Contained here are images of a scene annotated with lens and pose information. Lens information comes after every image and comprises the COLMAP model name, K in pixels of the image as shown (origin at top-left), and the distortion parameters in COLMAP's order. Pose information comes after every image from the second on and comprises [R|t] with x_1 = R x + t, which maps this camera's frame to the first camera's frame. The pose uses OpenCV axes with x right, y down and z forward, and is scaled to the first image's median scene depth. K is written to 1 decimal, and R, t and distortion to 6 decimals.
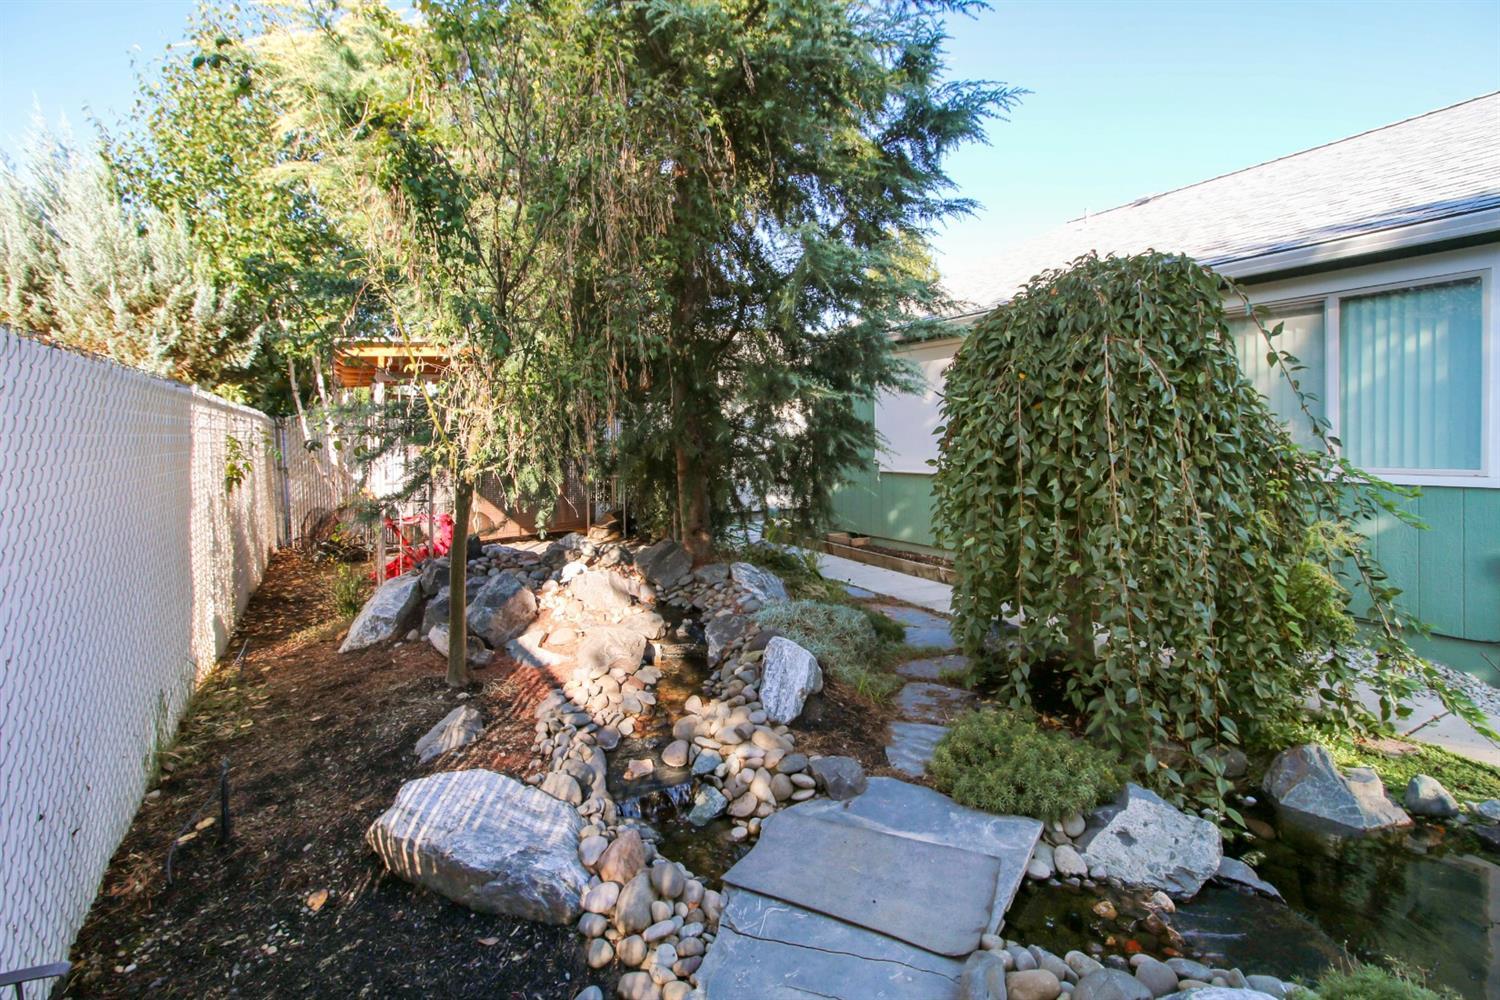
lens RADIAL K [[709.3, 0, 746.5], [0, 709.3, 488.0], [0, 0, 1]] dist [0.004160, 0.004124]
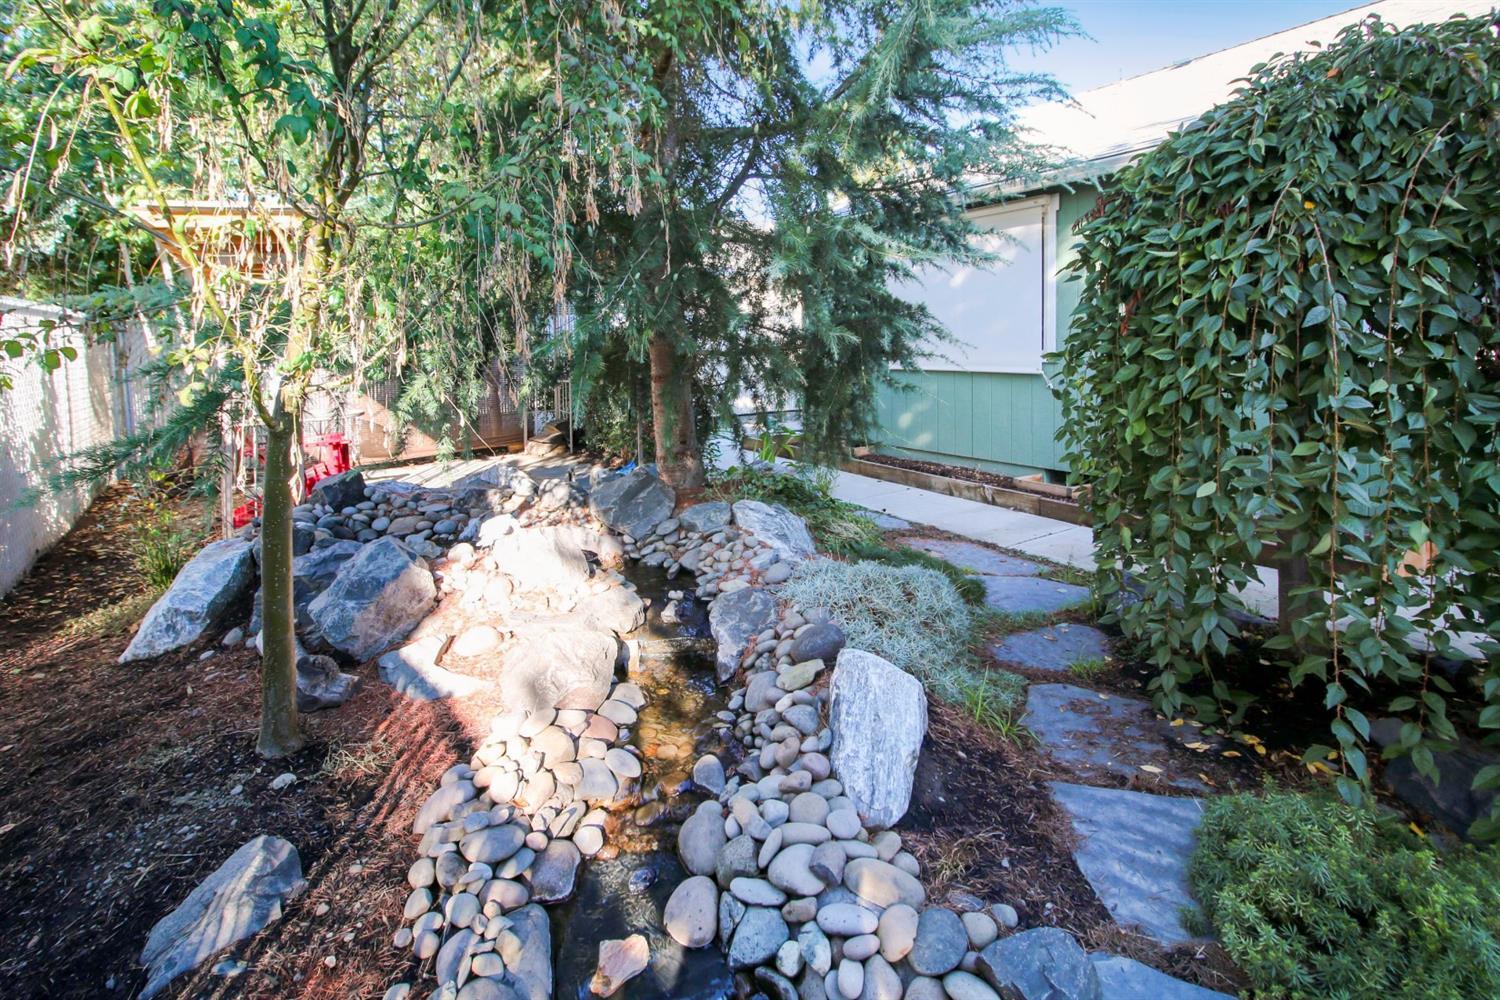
lens RADIAL K [[690.8, 0, 847.0], [0, 690.8, 343.3], [0, 0, 1]] dist [0.001810, 0.000653]
pose [[0.977038, -0.015595, 0.212496, -0.068878], [0.028415, 0.997946, -0.057413, -0.014352], [-0.211164, 0.062133, 0.975474, 0.339310]]
